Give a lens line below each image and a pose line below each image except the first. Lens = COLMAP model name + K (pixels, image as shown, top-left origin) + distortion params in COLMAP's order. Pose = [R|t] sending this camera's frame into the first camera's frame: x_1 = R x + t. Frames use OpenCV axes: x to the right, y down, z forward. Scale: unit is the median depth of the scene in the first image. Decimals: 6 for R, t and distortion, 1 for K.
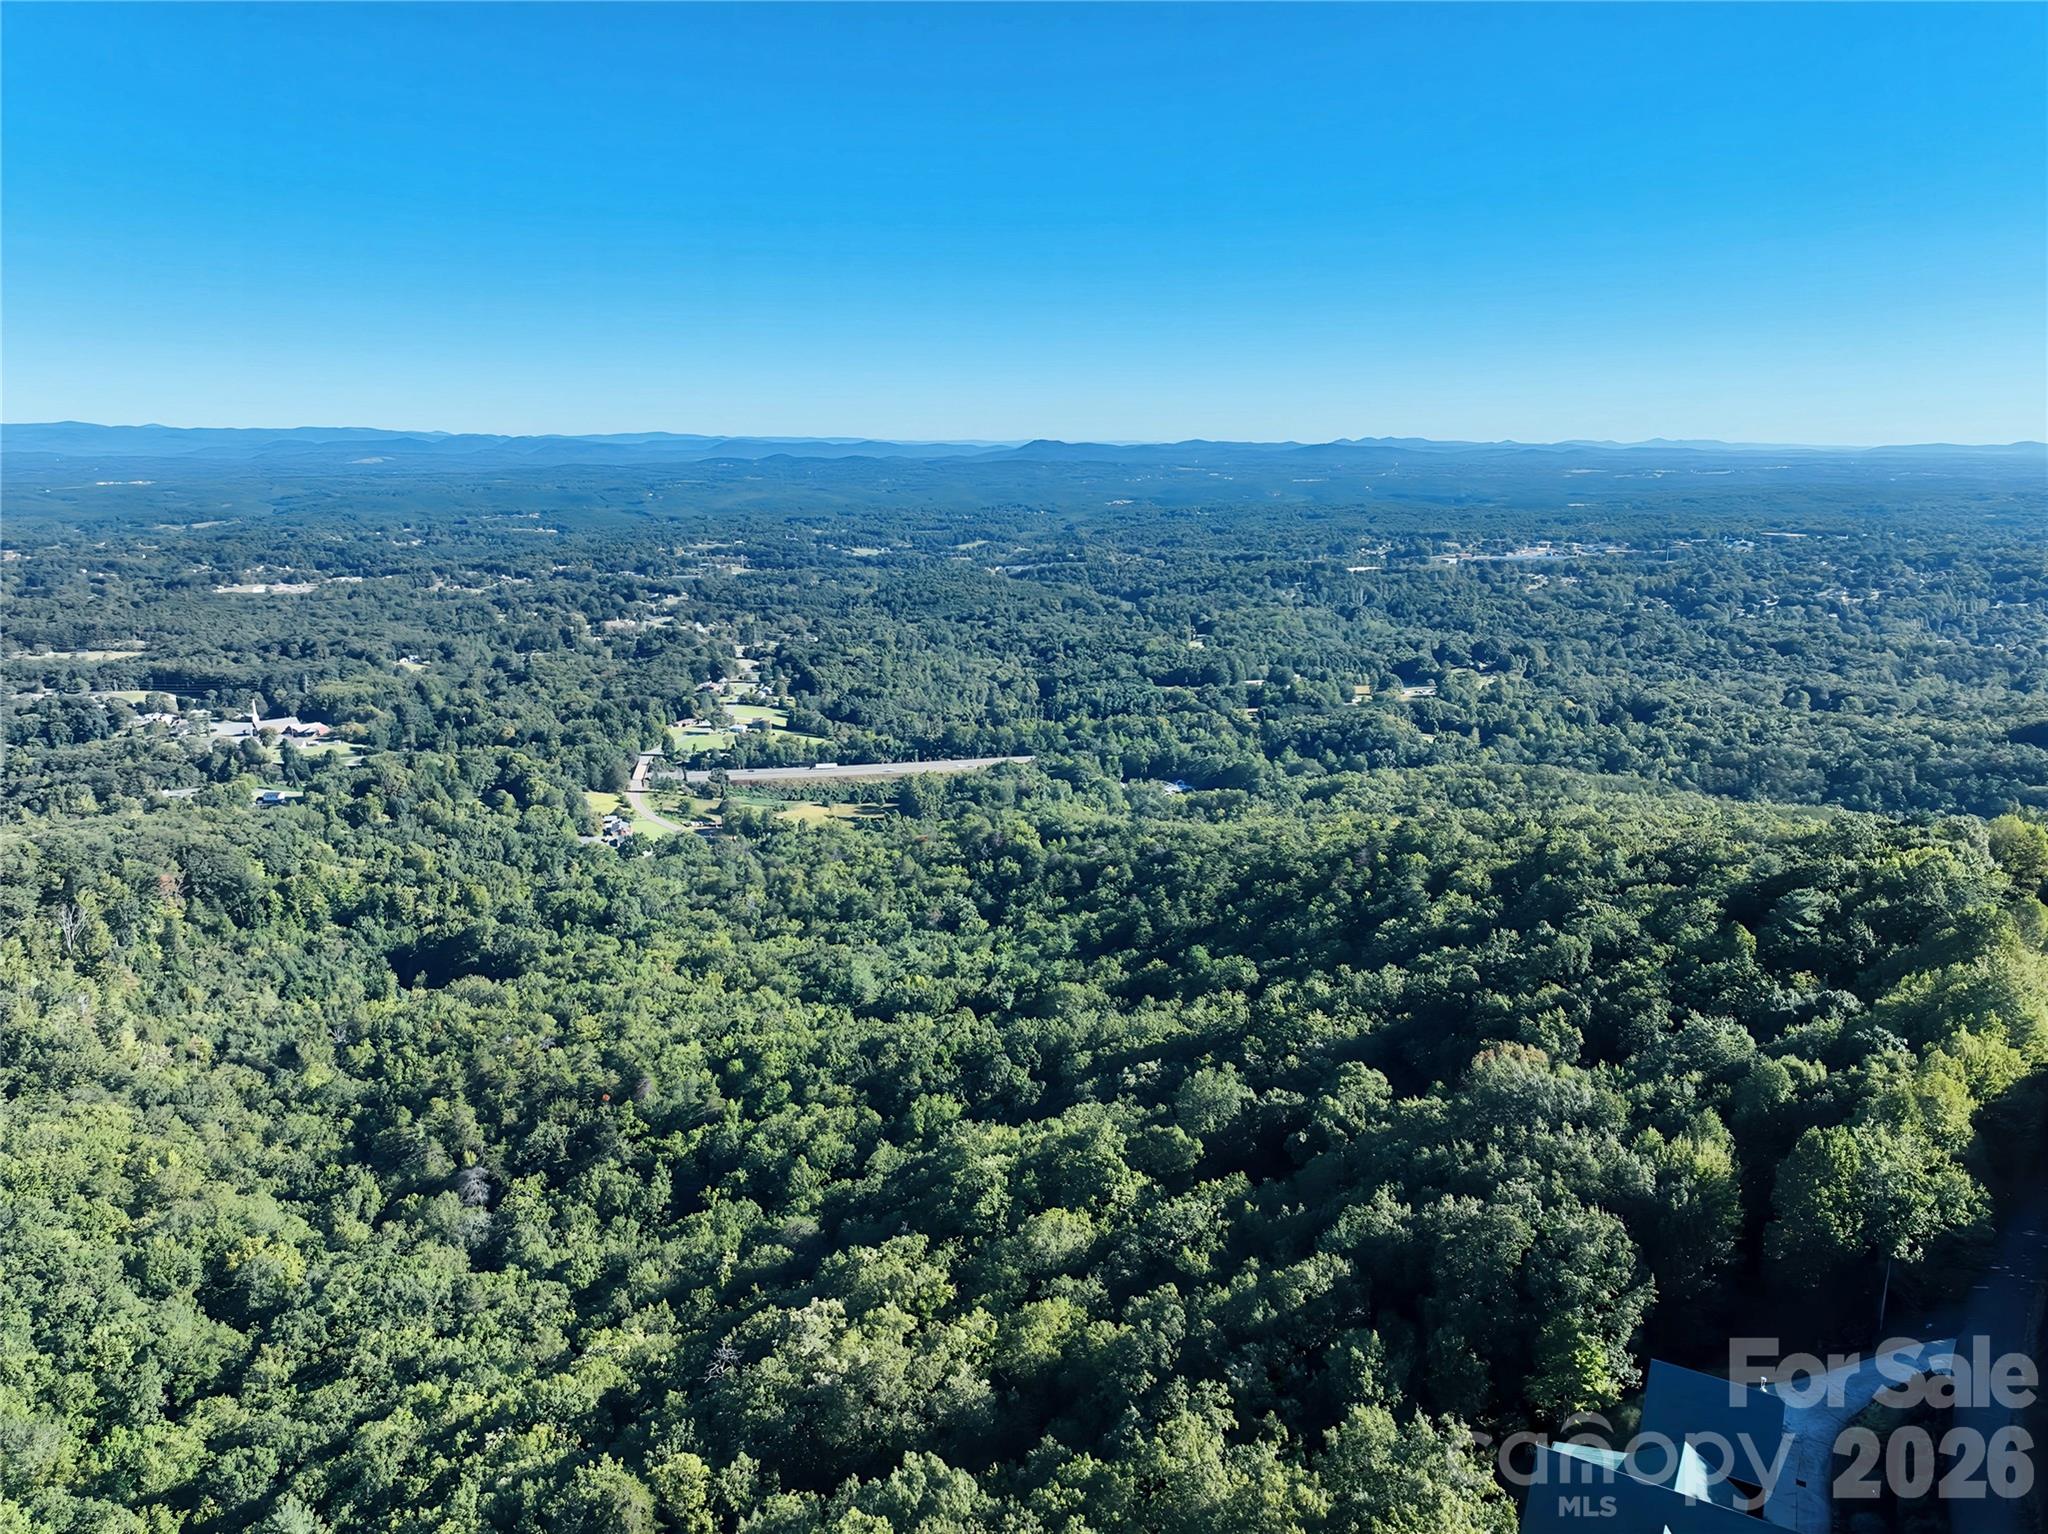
lens RADIAL K [[1445.2, 0, 1025.9], [0, 1445.2, 764.9], [0, 0, 1]] dist [-0.005403, 0.025556]
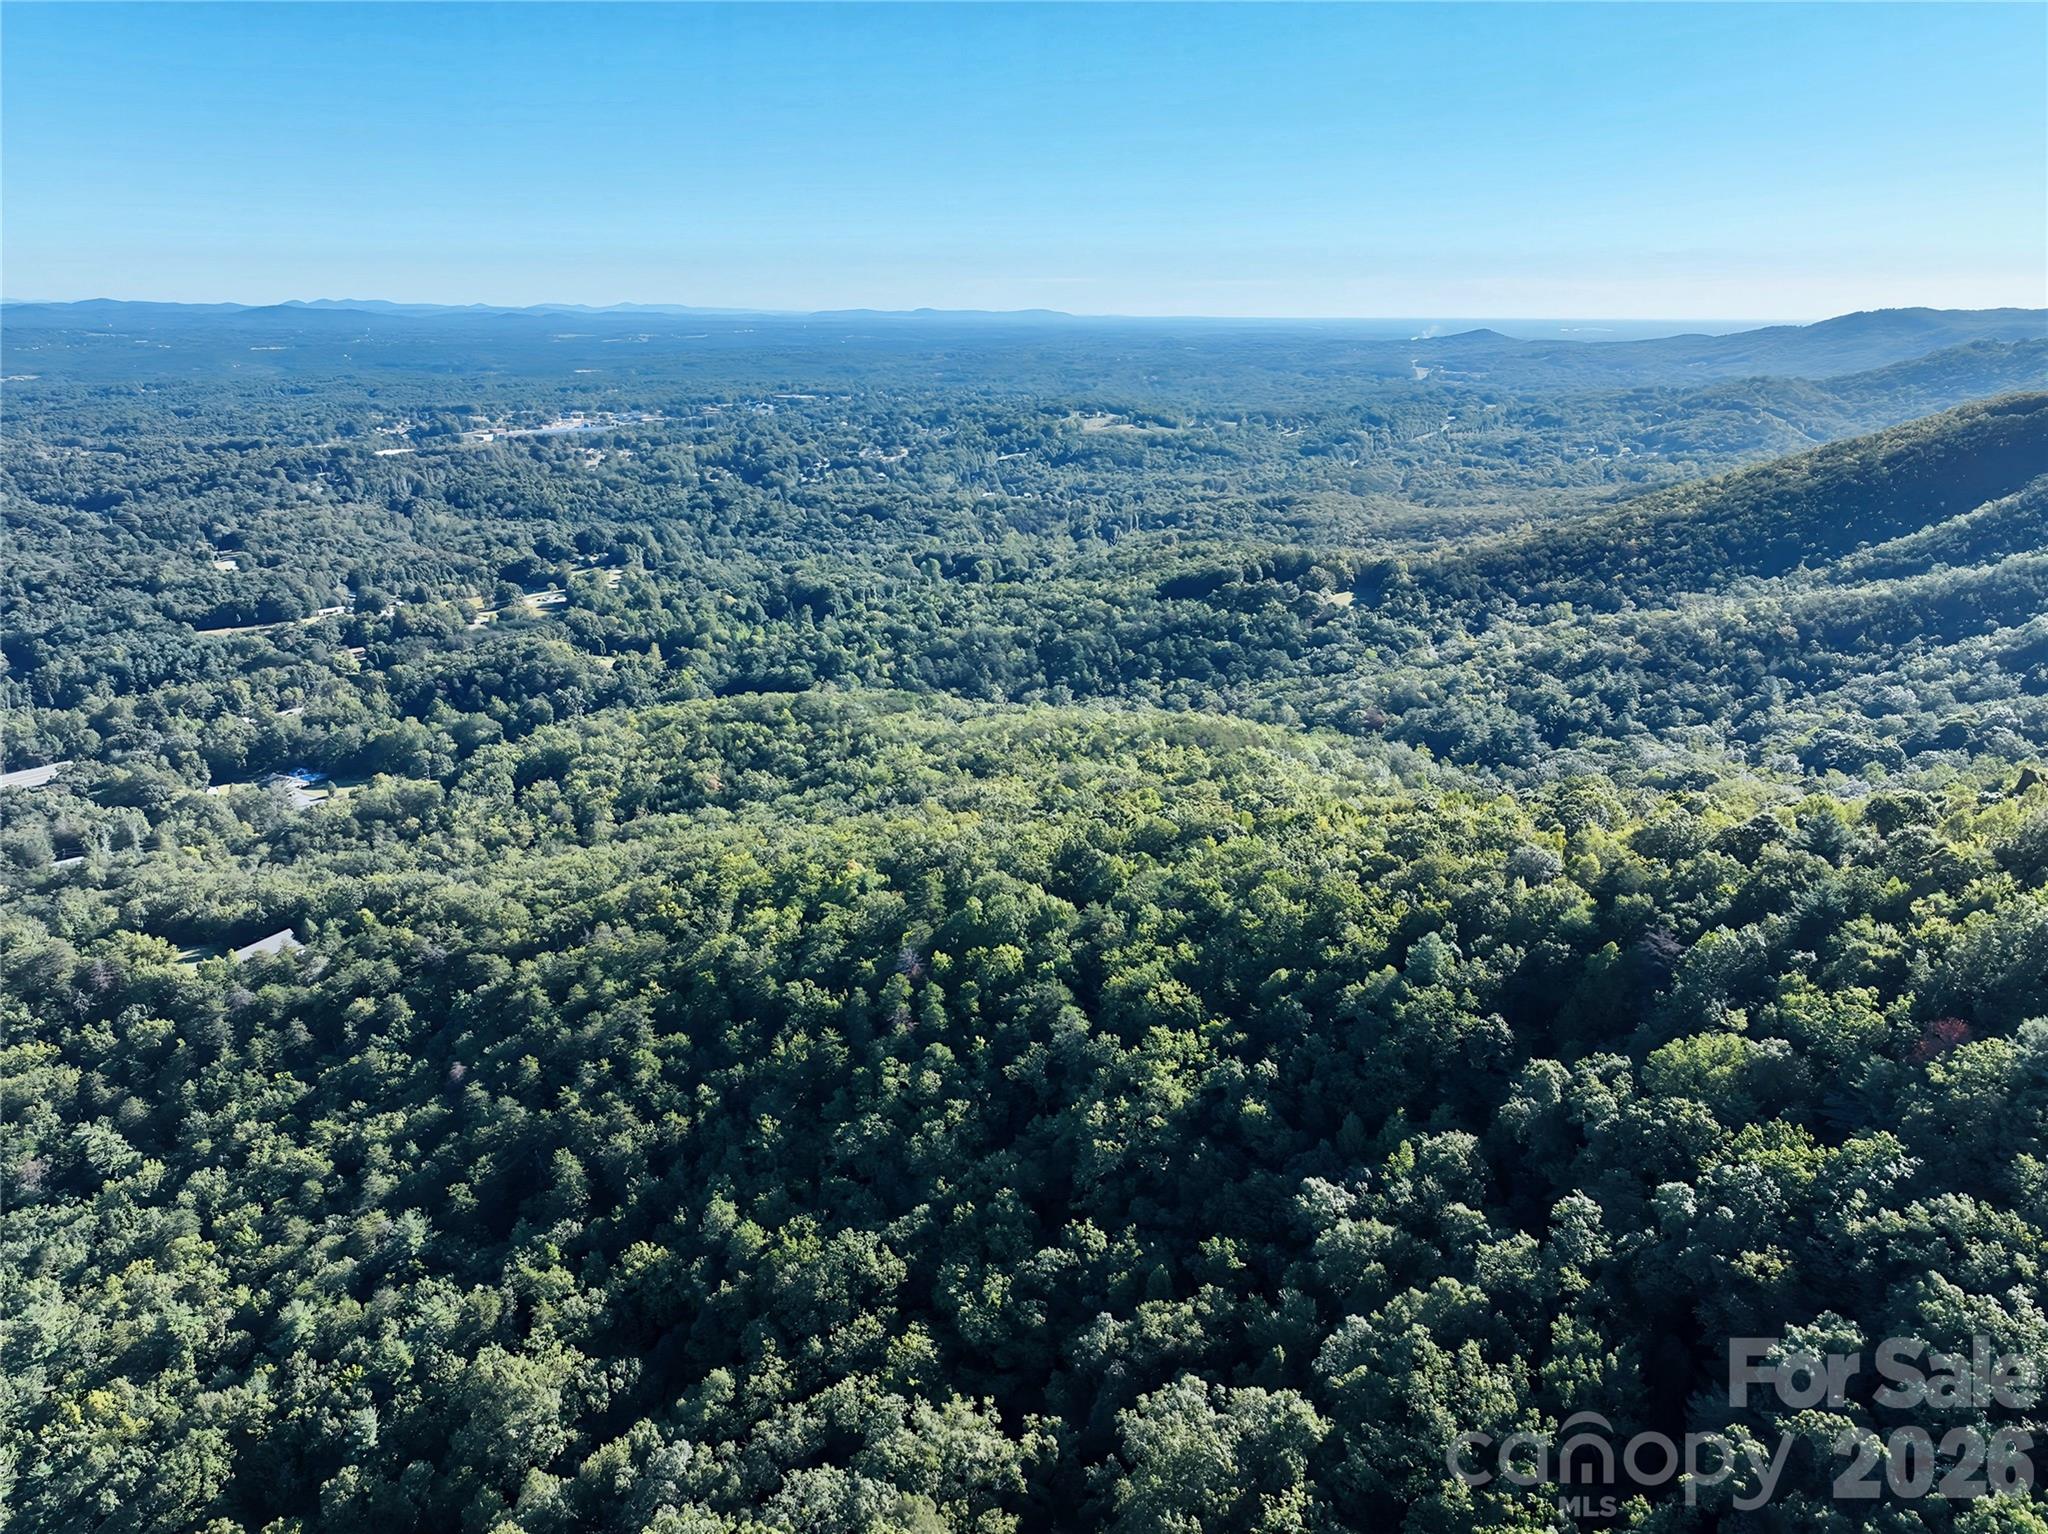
lens RADIAL K [[1445.2, 0, 1019.6], [0, 1445.2, 773.9], [0, 0, 1]] dist [-0.005403, 0.025556]
pose [[0.790727, -0.184083, 0.583836, -0.023999], [0.128680, 0.982390, 0.135468, -0.027975], [-0.598492, -0.031990, 0.800490, 0.134191]]
